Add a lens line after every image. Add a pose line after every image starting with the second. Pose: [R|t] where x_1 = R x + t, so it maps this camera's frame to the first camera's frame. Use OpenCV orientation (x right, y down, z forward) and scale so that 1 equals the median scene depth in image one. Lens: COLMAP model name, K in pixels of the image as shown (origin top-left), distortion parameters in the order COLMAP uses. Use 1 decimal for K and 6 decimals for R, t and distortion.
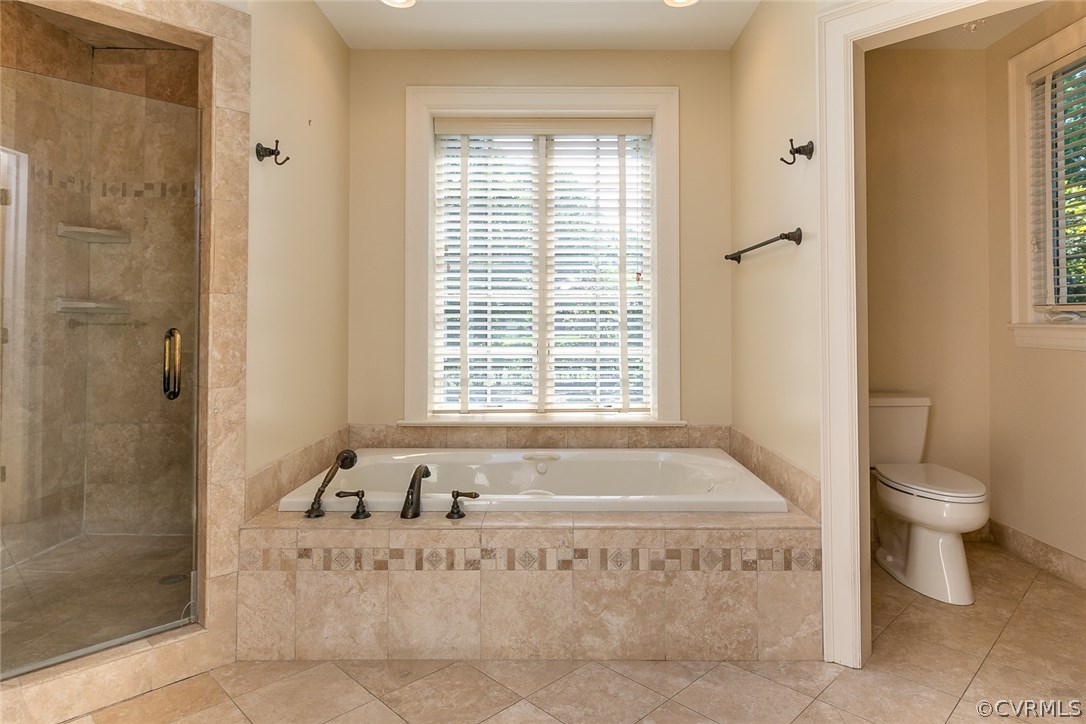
lens RADIAL K [[631.0, 0, 609.8], [0, 631.0, 426.9], [0, 0, 1]] dist [0.009558, 0.000133]
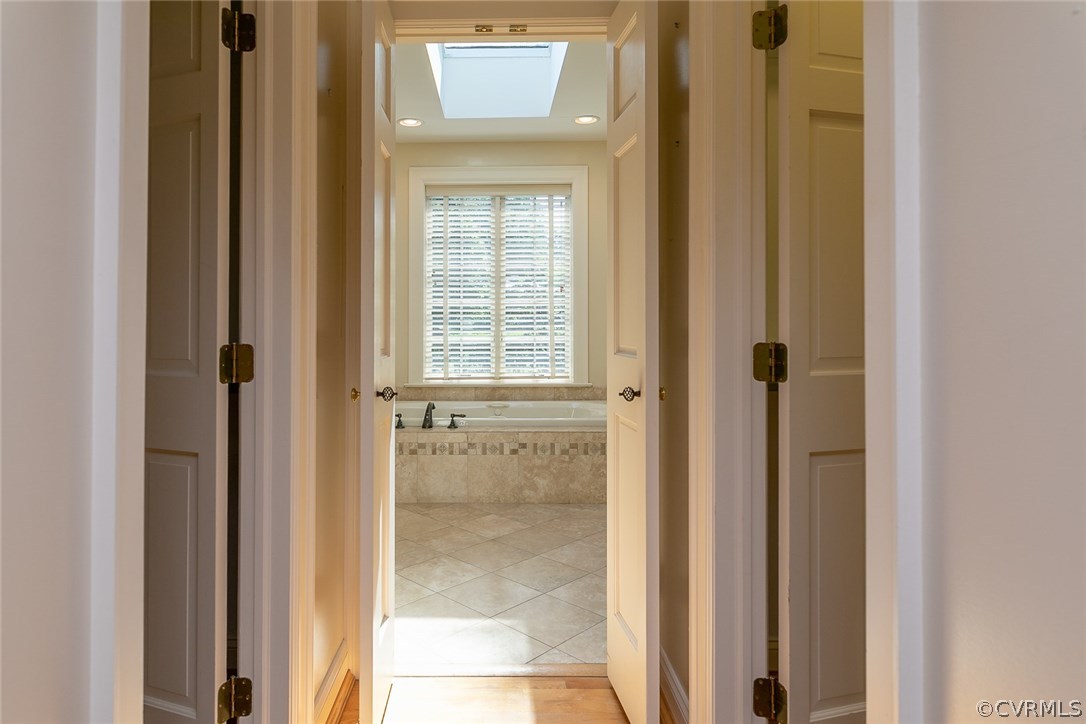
lens RADIAL K [[631.0, 0, 540.7], [0, 631.0, 361.9], [0, 0, 1]] dist [0.009558, 0.000133]
pose [[0.999800, -0.004049, -0.019593, 0.026788], [0.002140, 0.995328, -0.096527, 0.086322], [0.019892, 0.096466, 0.995137, -0.524986]]
